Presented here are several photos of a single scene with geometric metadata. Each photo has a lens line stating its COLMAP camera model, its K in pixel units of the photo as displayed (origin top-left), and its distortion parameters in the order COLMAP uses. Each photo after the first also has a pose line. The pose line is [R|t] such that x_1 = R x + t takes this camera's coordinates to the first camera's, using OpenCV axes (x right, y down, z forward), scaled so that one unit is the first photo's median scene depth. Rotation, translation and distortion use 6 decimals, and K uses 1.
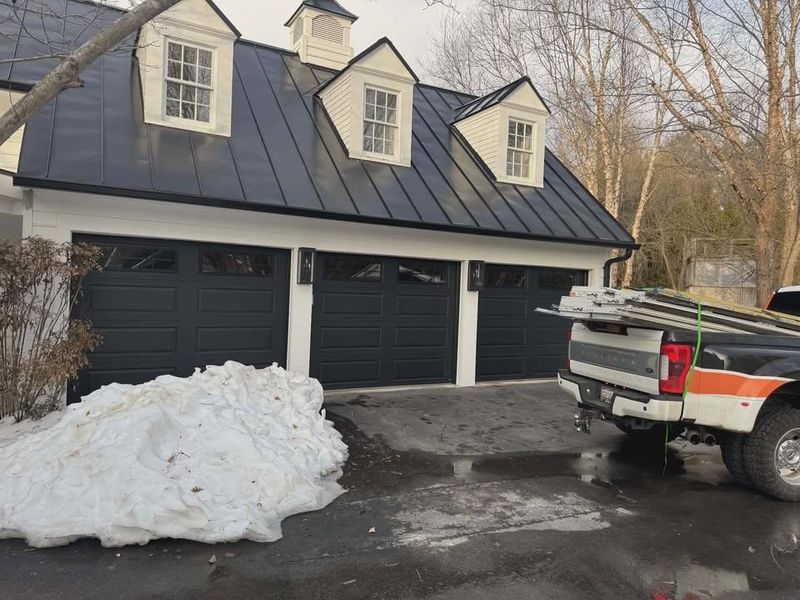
lens RADIAL K [[579.5, 0, 400.0], [0, 579.5, 300.0], [0, 0, 1]] dist [-0.000063, -0.001496]
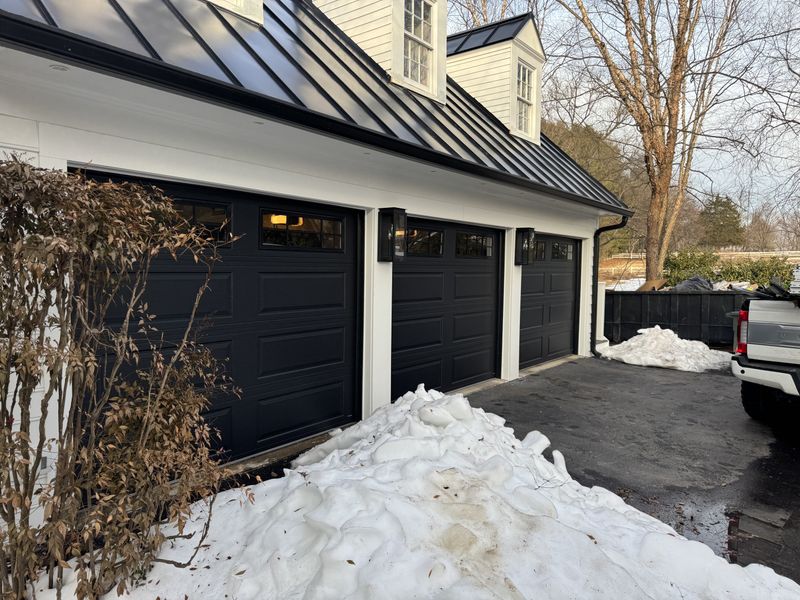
lens RADIAL K [[579.5, 0, 400.0], [0, 579.5, 300.0], [0, 0, 1]] dist [-0.000063, -0.001496]
pose [[0.912480, -0.049470, 0.406120, -0.366064], [0.028145, 0.997901, 0.058319, -0.018228], [-0.408153, -0.041785, 0.911957, 0.311946]]
